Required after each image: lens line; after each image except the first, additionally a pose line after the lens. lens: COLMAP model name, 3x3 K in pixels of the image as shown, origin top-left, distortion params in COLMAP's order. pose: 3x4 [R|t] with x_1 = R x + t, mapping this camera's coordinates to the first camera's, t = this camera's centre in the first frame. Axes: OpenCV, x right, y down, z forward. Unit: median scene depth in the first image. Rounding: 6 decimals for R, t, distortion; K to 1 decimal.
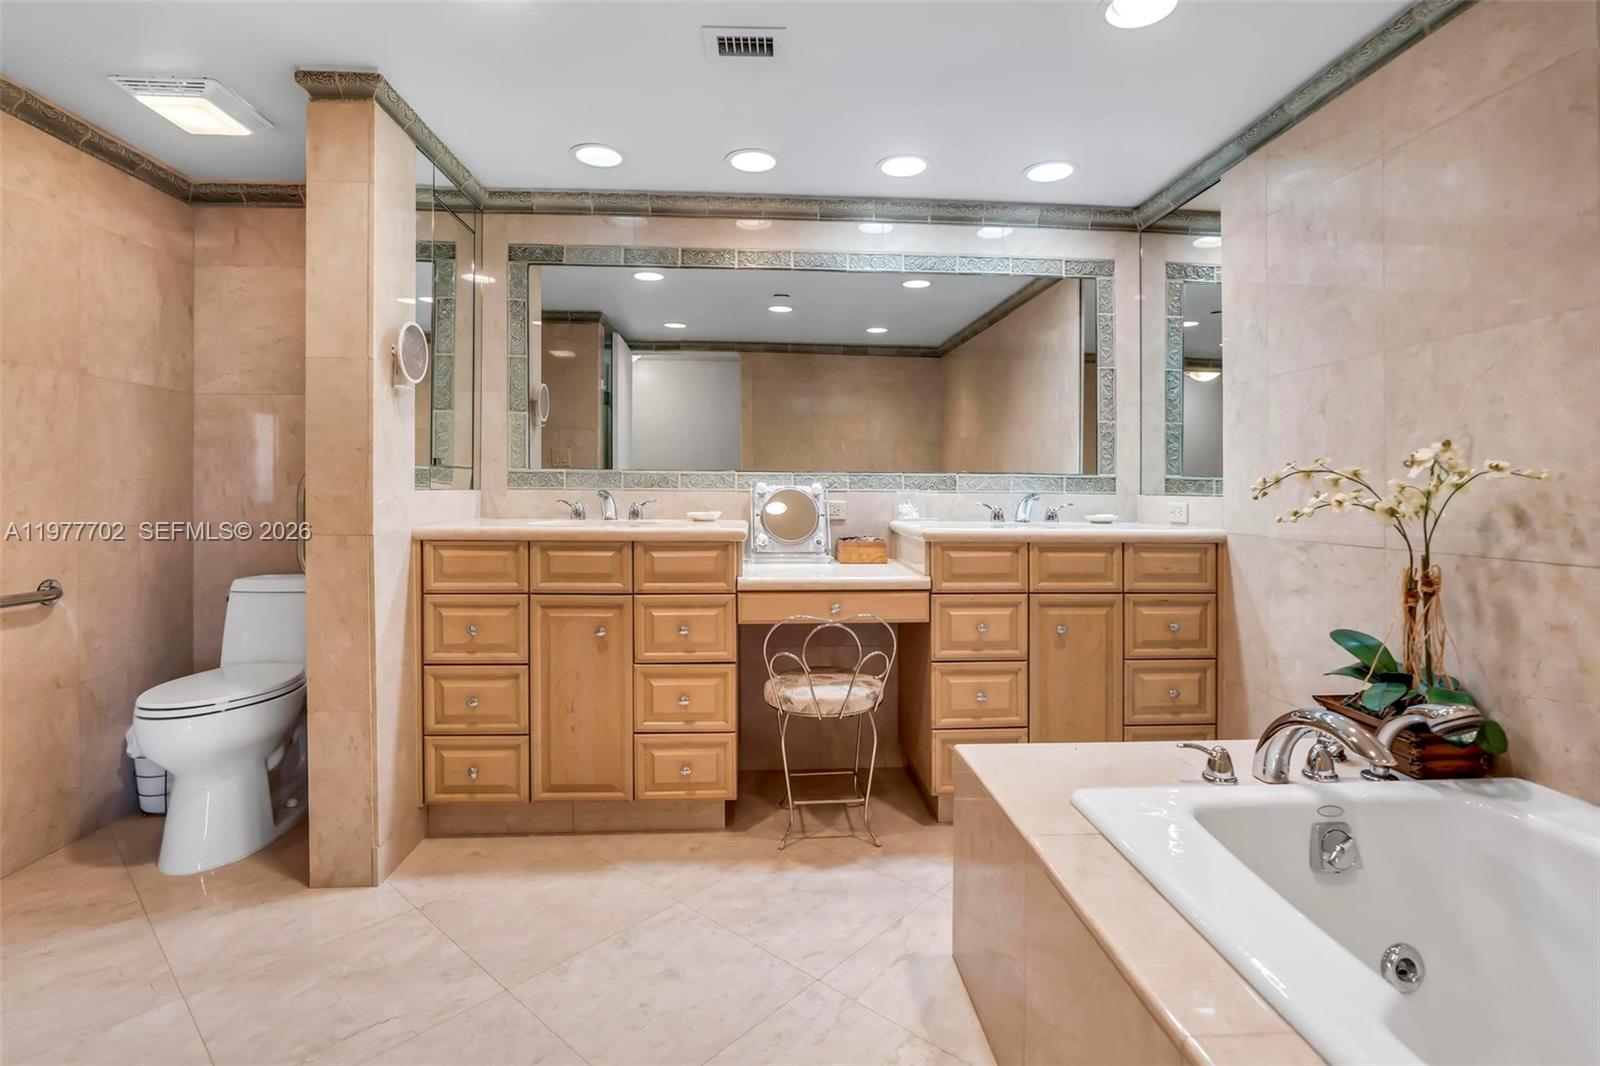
lens RADIAL K [[777.8, 0, 801.1], [0, 777.8, 474.3], [0, 0, 1]] dist [-0.021037, 0.001522]
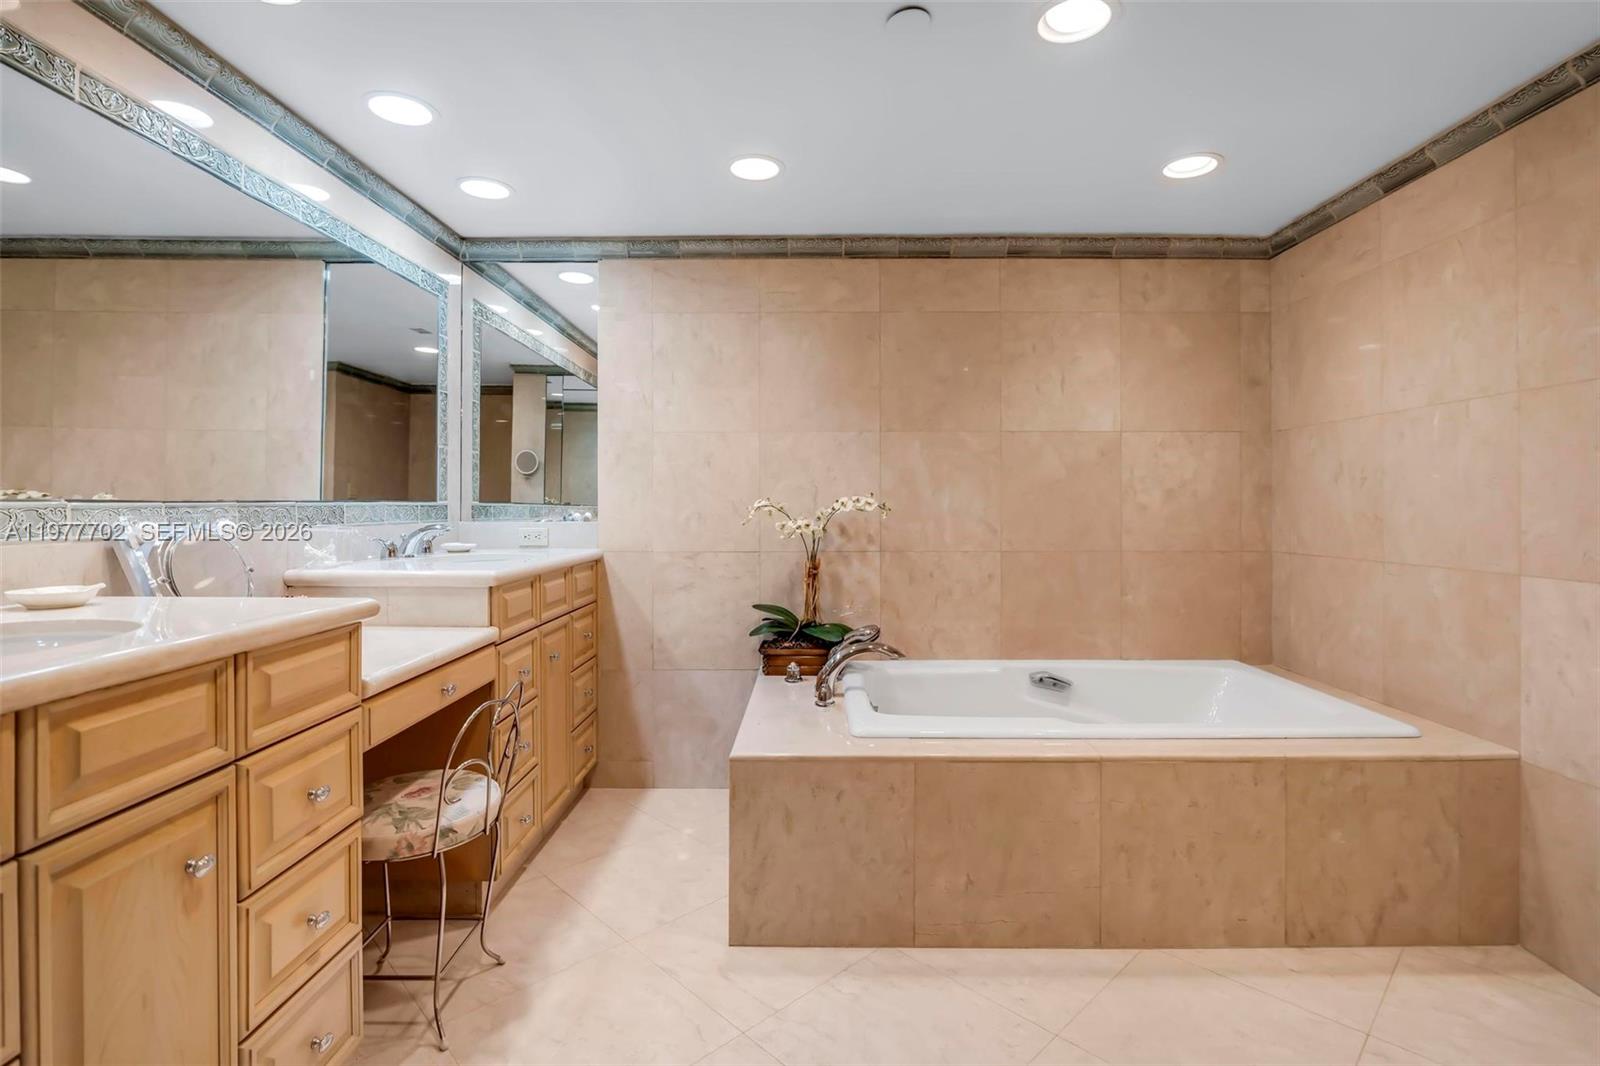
lens RADIAL K [[777.8, 0, 801.1], [0, 777.8, 474.3], [0, 0, 1]] dist [-0.021037, 0.001522]
pose [[0.061630, 0.026898, 0.997737, -0.680376], [-0.018177, 0.999501, -0.025823, -0.021260], [-0.997934, -0.016544, 0.062088, 0.615634]]
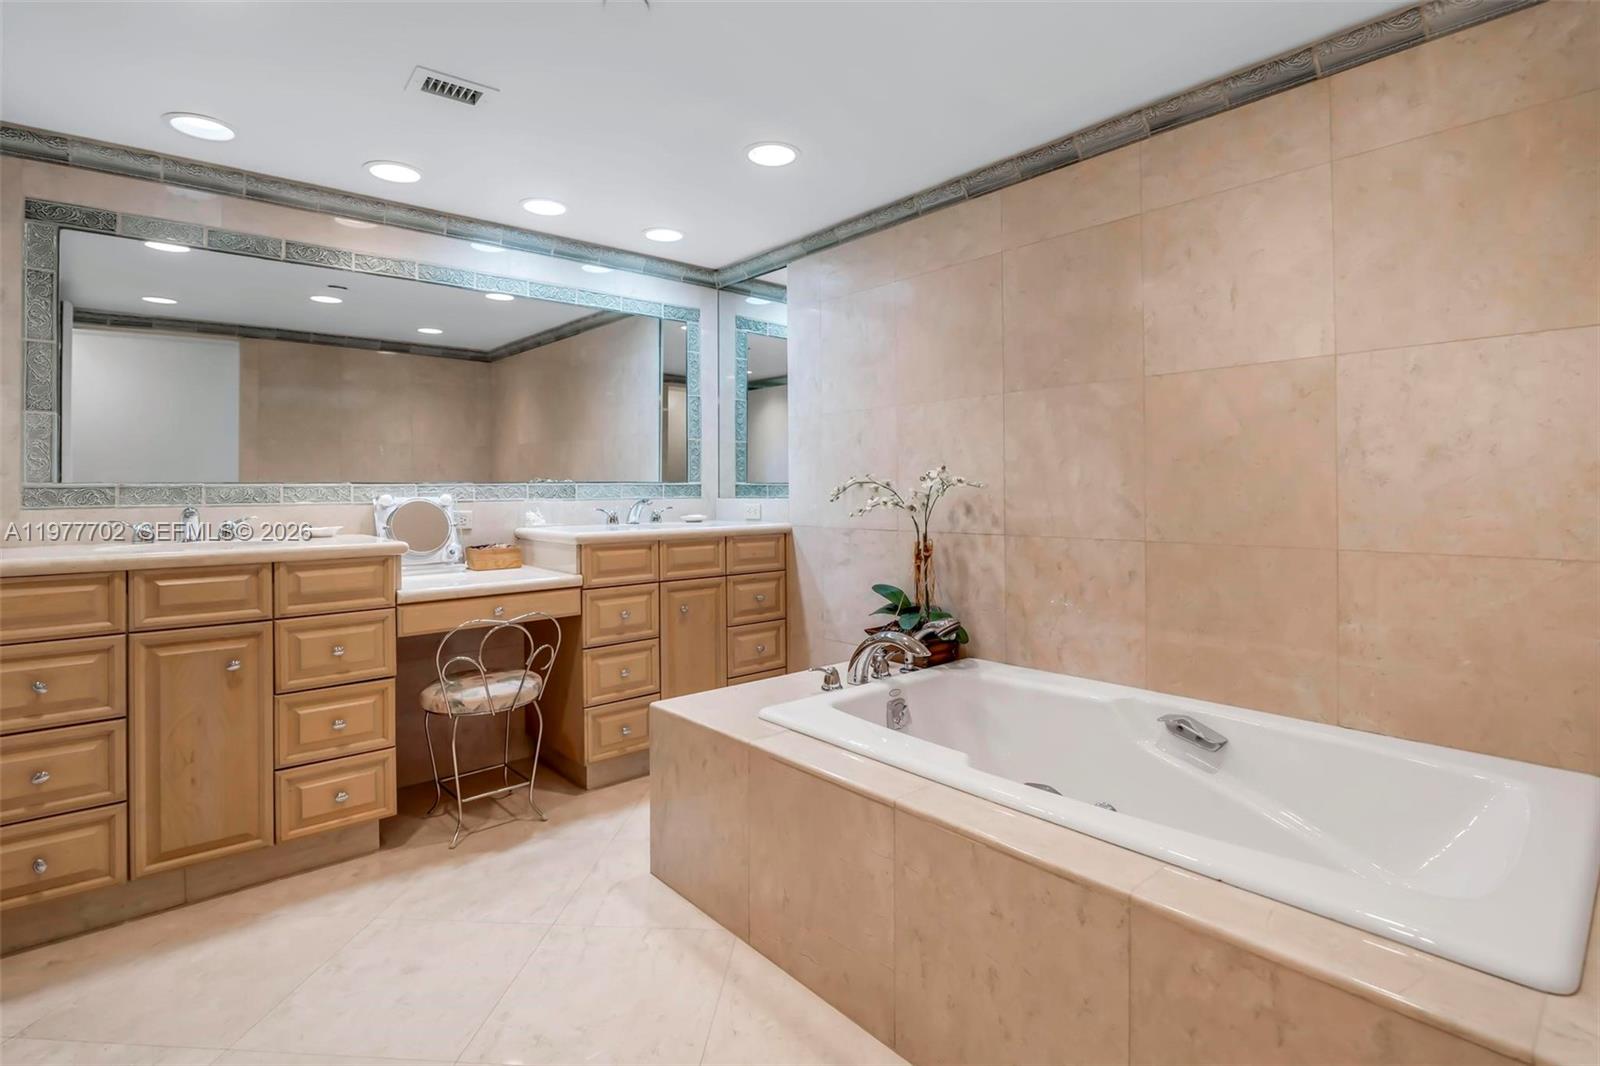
lens RADIAL K [[787.2, 0, 816.1], [0, 787.2, 457.7], [0, 0, 1]] dist [-0.016317, 0.001130]
pose [[0.790355, 0.007809, 0.612599, -0.275381], [0.004811, 0.999809, -0.018952, -0.017628], [-0.612630, 0.017926, 0.790166, -0.133288]]
